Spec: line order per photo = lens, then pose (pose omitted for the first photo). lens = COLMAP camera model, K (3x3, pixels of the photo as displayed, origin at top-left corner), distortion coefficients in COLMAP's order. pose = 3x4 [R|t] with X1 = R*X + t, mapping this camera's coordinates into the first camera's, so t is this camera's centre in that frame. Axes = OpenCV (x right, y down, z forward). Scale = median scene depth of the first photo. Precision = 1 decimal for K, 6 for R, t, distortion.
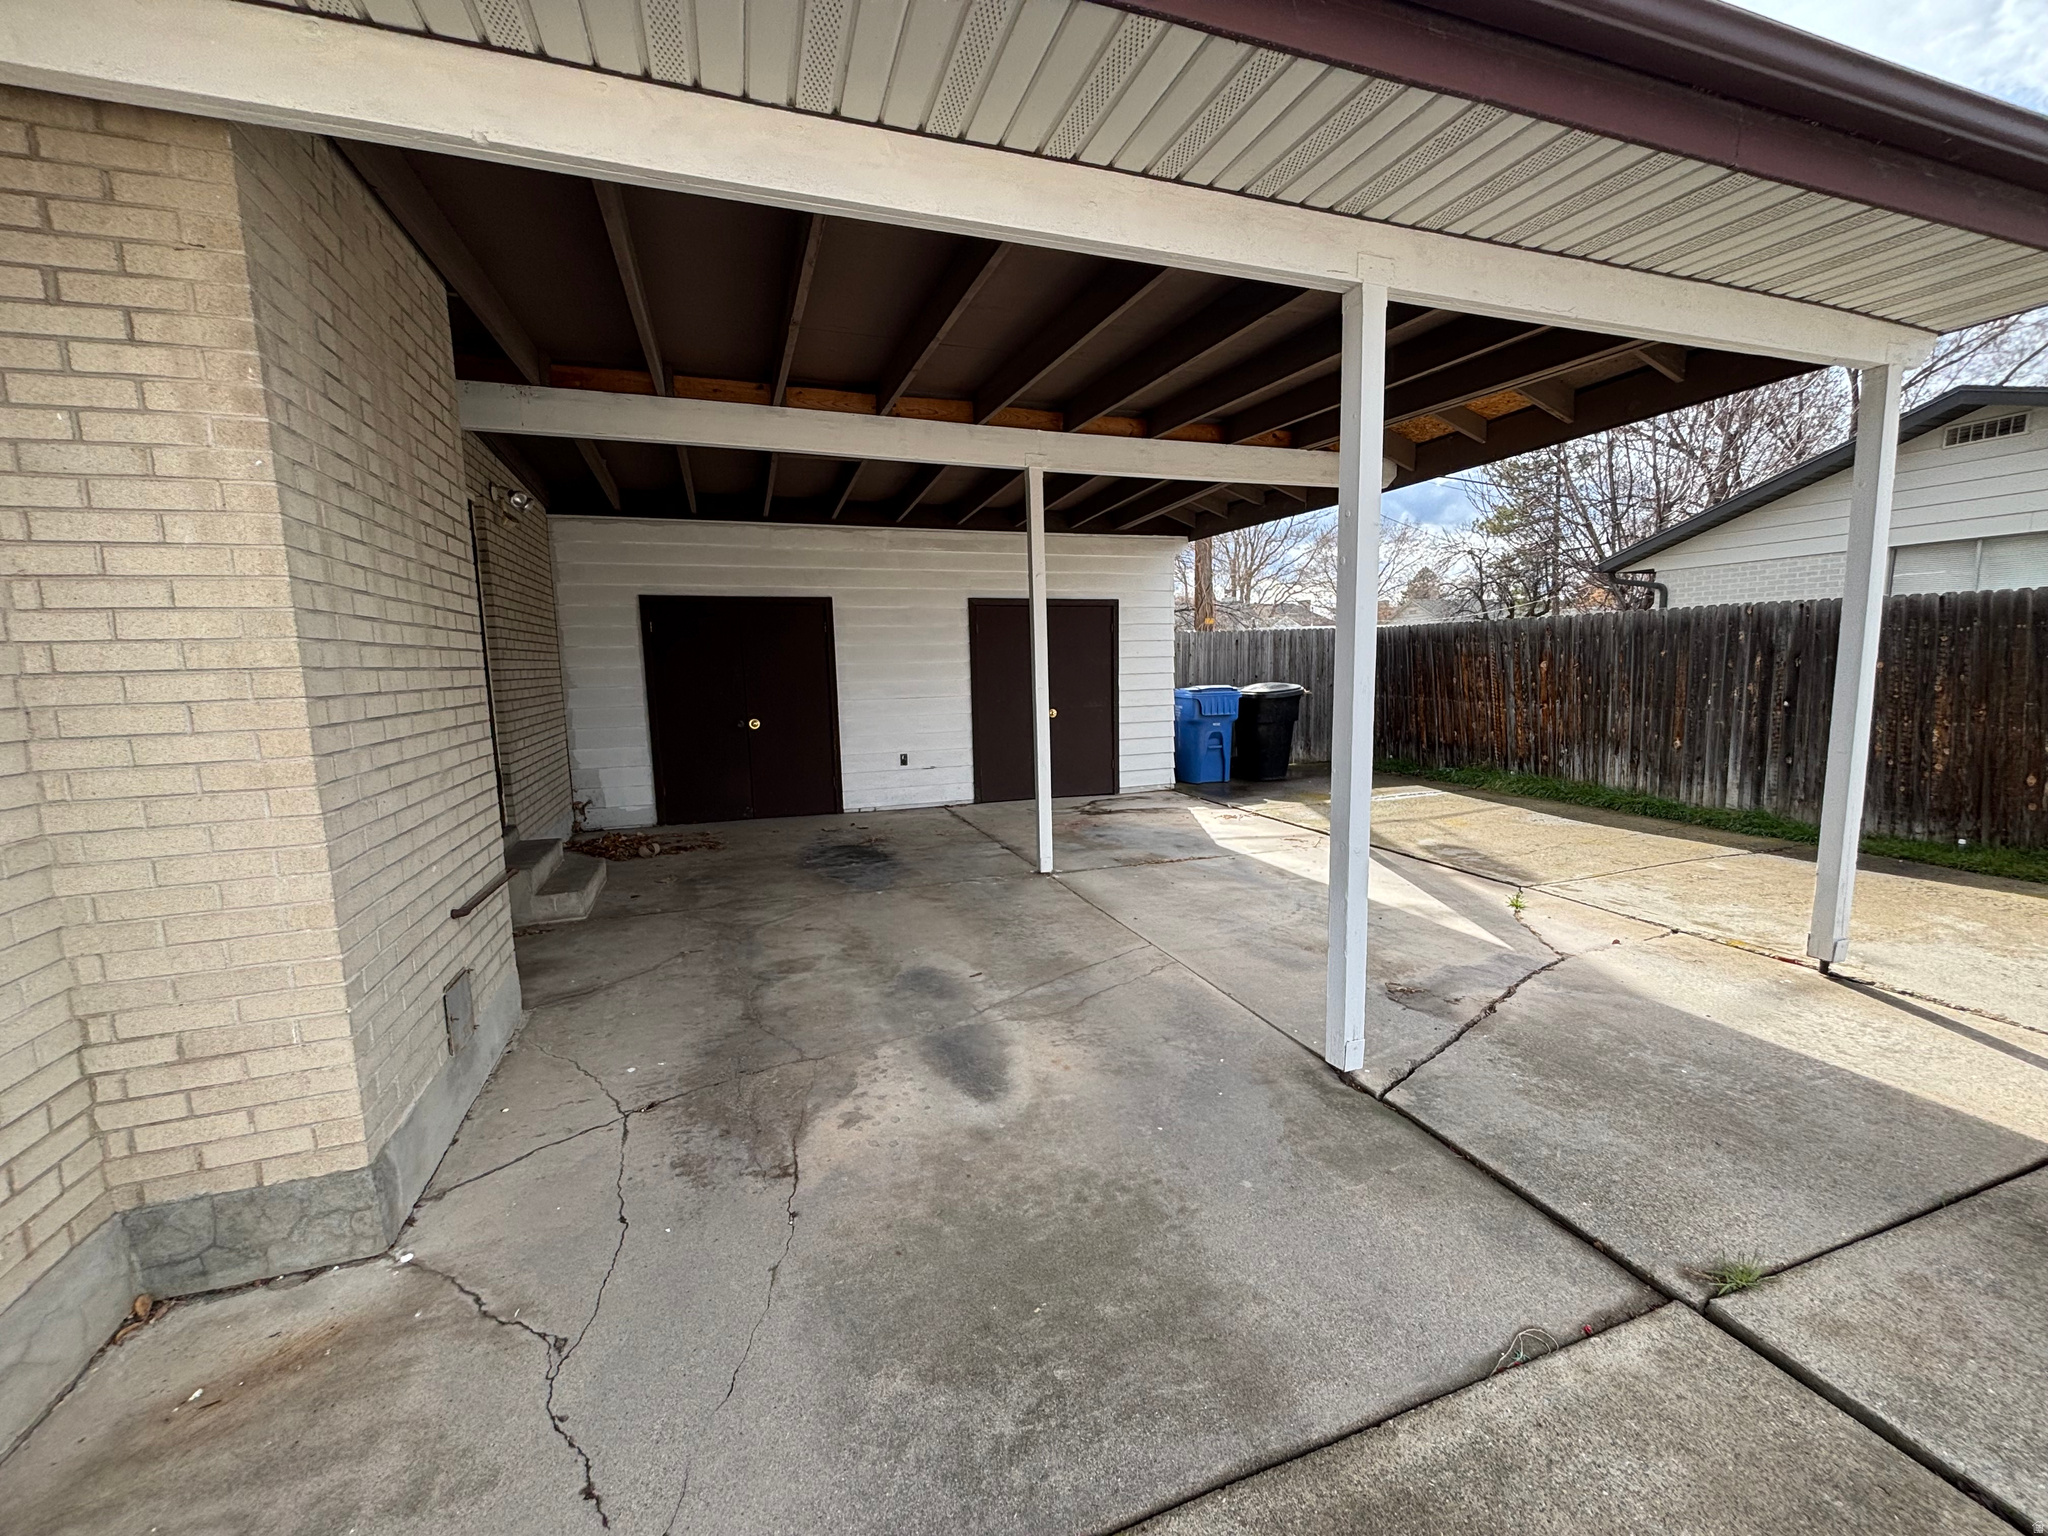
lens RADIAL K [[822.8, 0, 1021.9], [0, 822.8, 770.8], [0, 0, 1]] dist [0.002653, -0.000305]
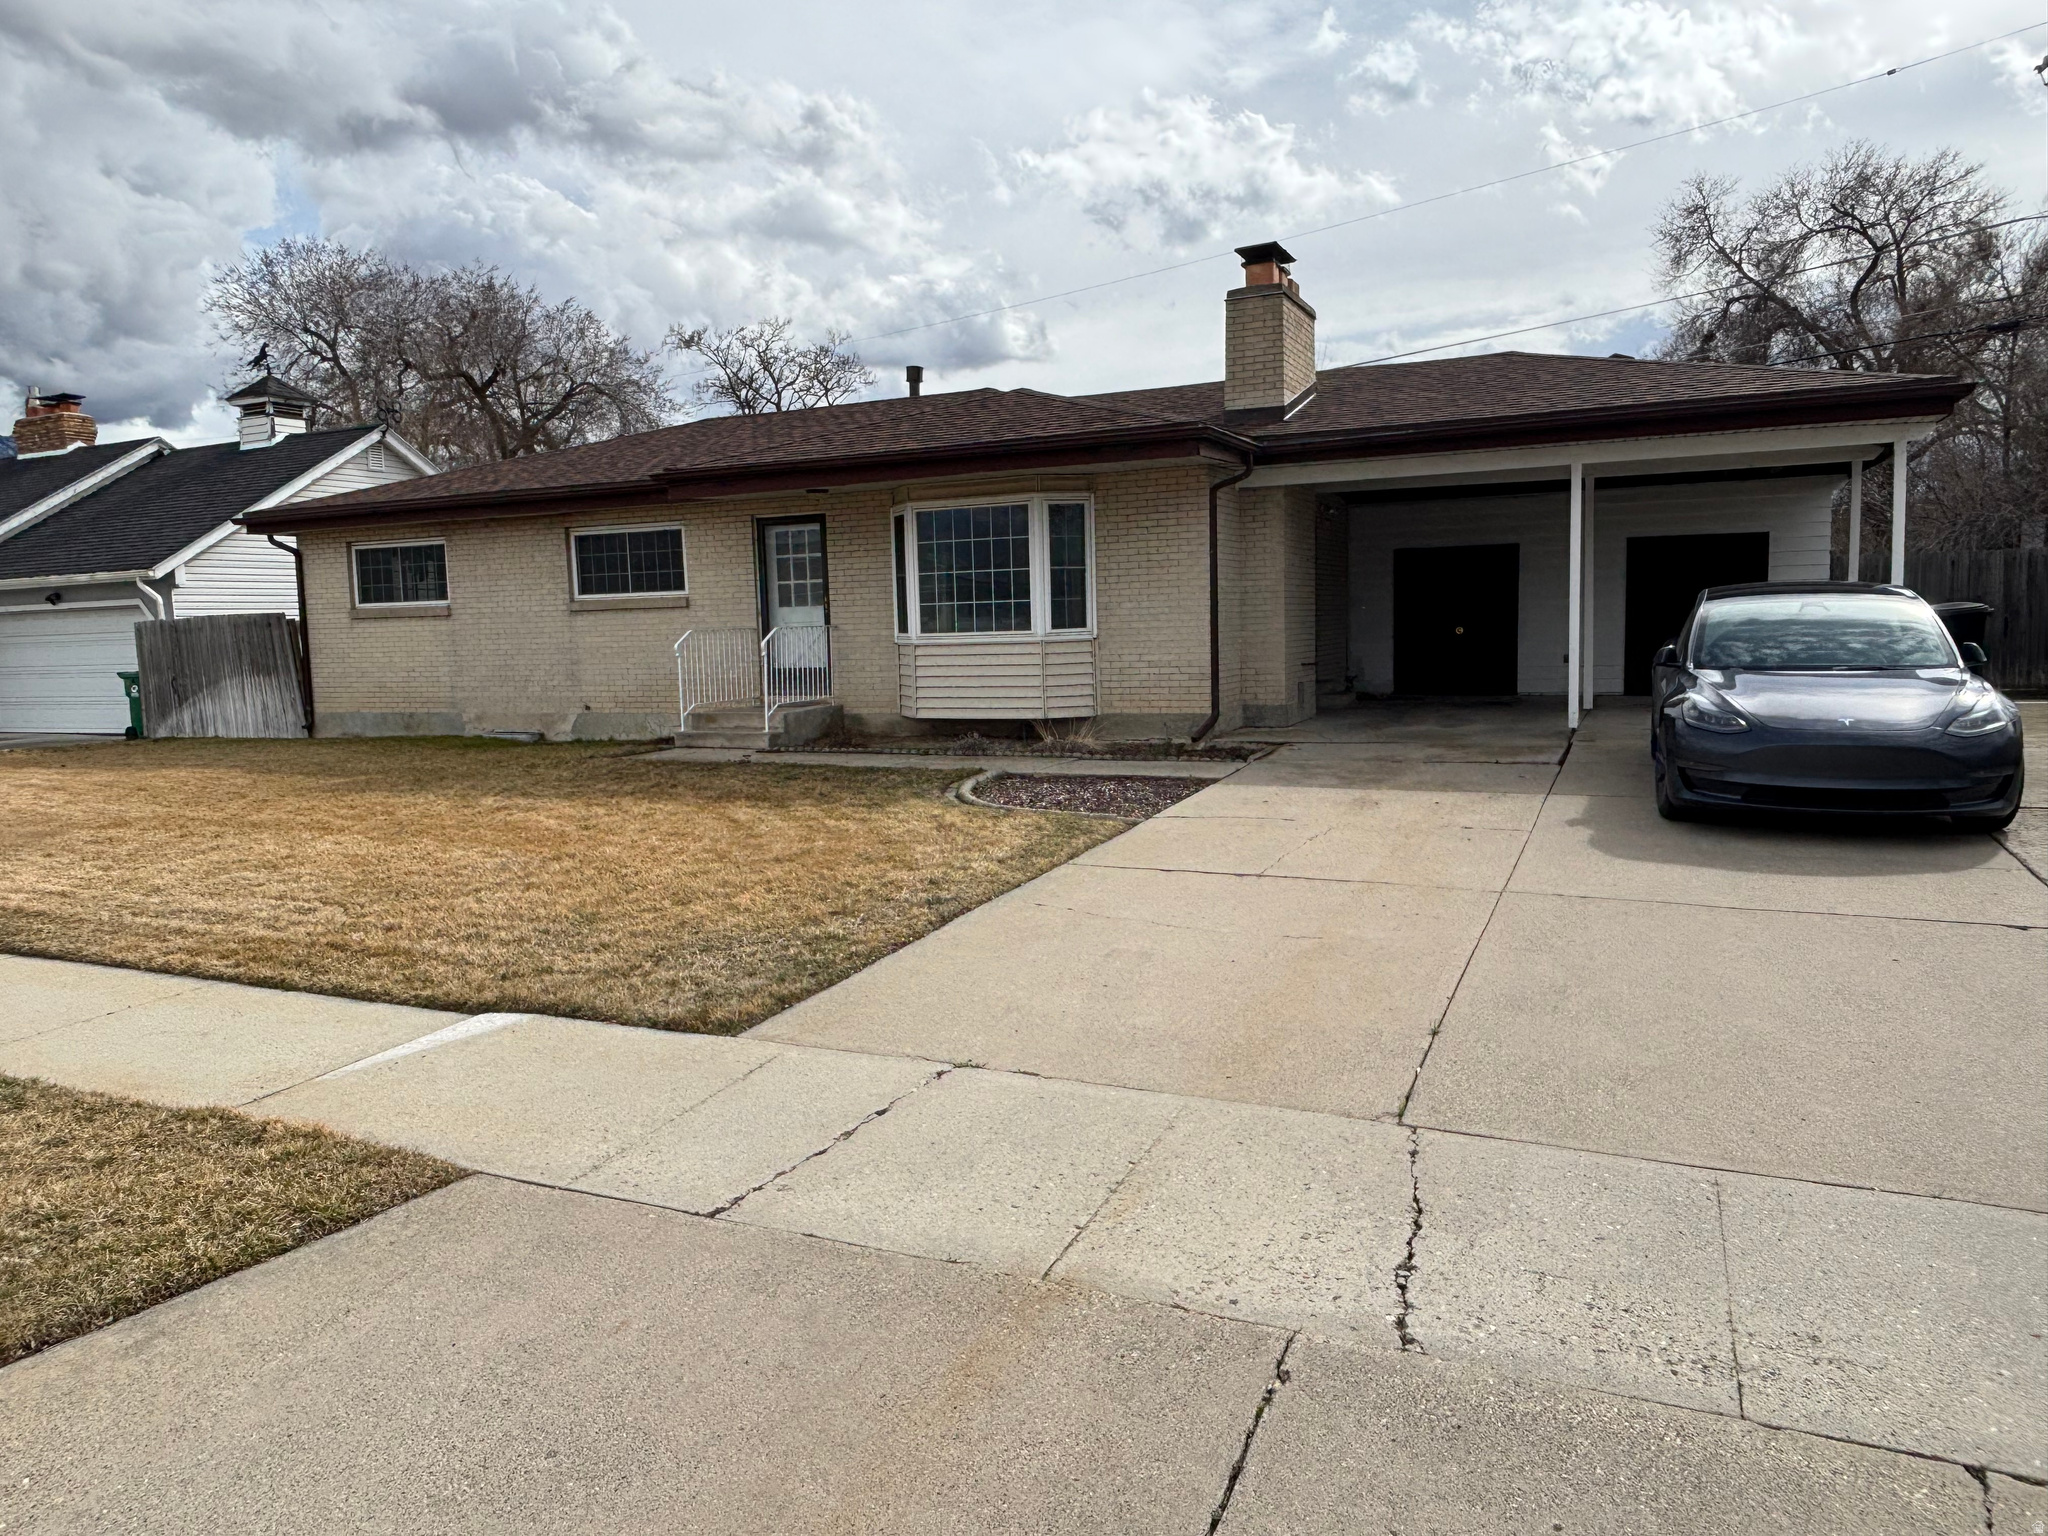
lens RADIAL K [[1377.4, 0, 1024.0], [0, 1377.4, 768.0], [0, 0, 1]] dist [0.053565, -0.080179]
pose [[0.726480, 0.073970, -0.683195, 0.877454], [-0.078986, 0.996589, 0.023911, 0.203502], [0.682633, 0.036592, 0.729845, -1.435002]]
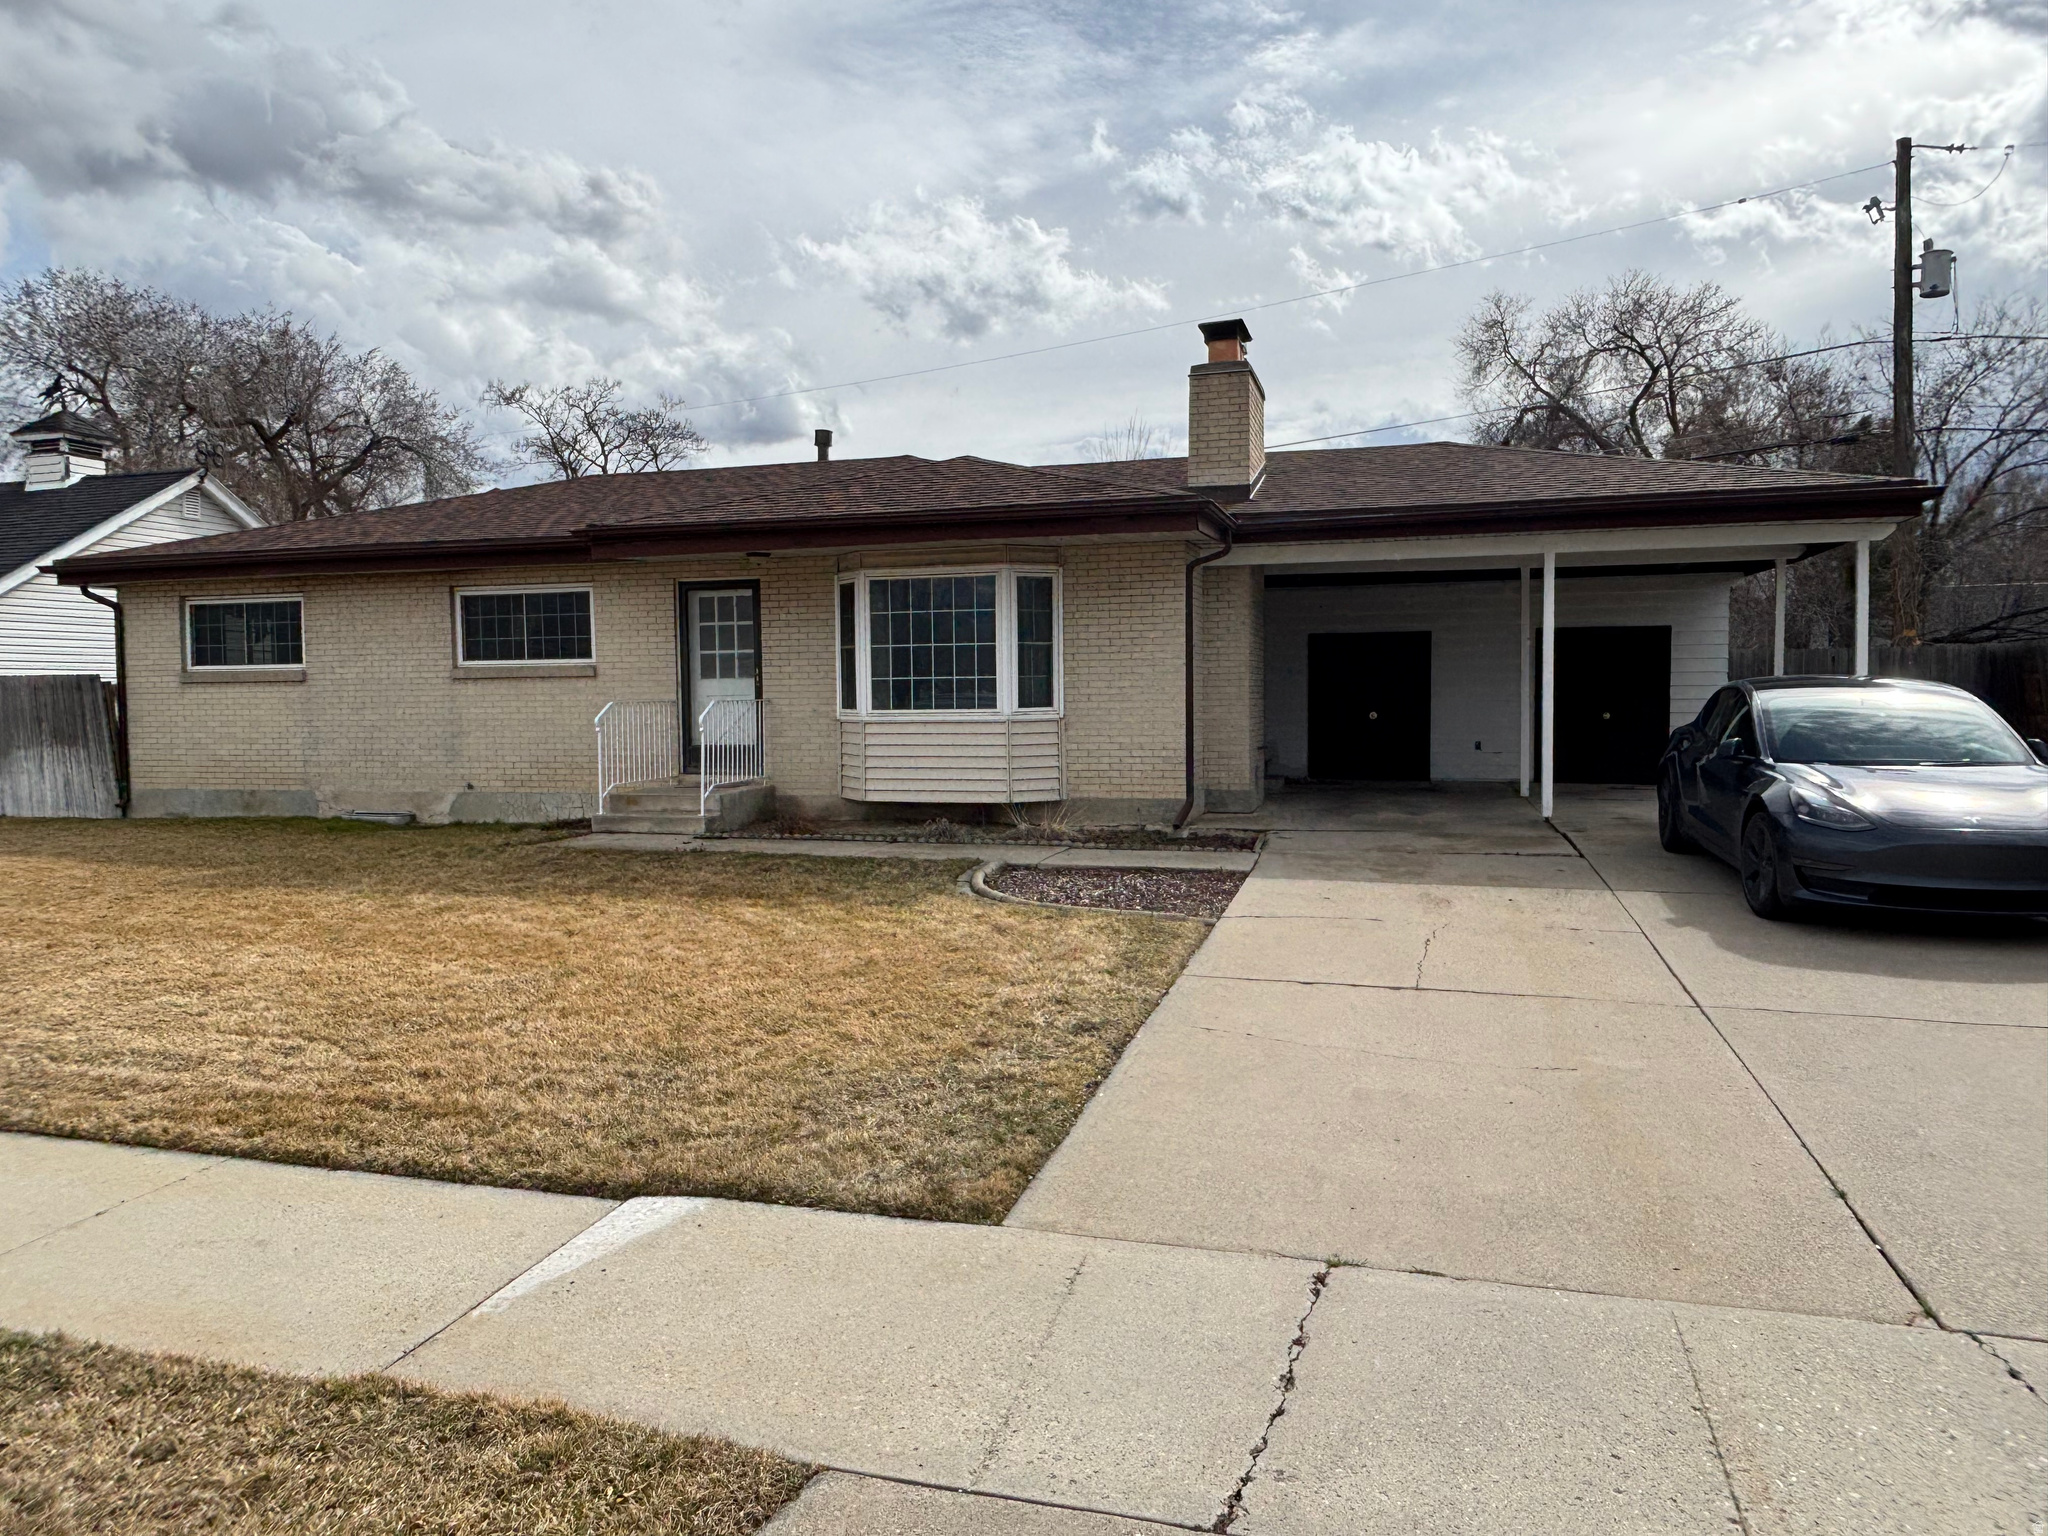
lens RADIAL K [[1377.5, 0, 1024.0], [0, 1377.5, 768.0], [0, 0, 1]] dist [0.031853, -0.039443]
pose [[0.819790, 0.044114, -0.570963, 0.621086], [-0.083162, 0.995630, -0.042480, 0.207886], [0.566594, 0.082307, 0.819876, -1.480972]]
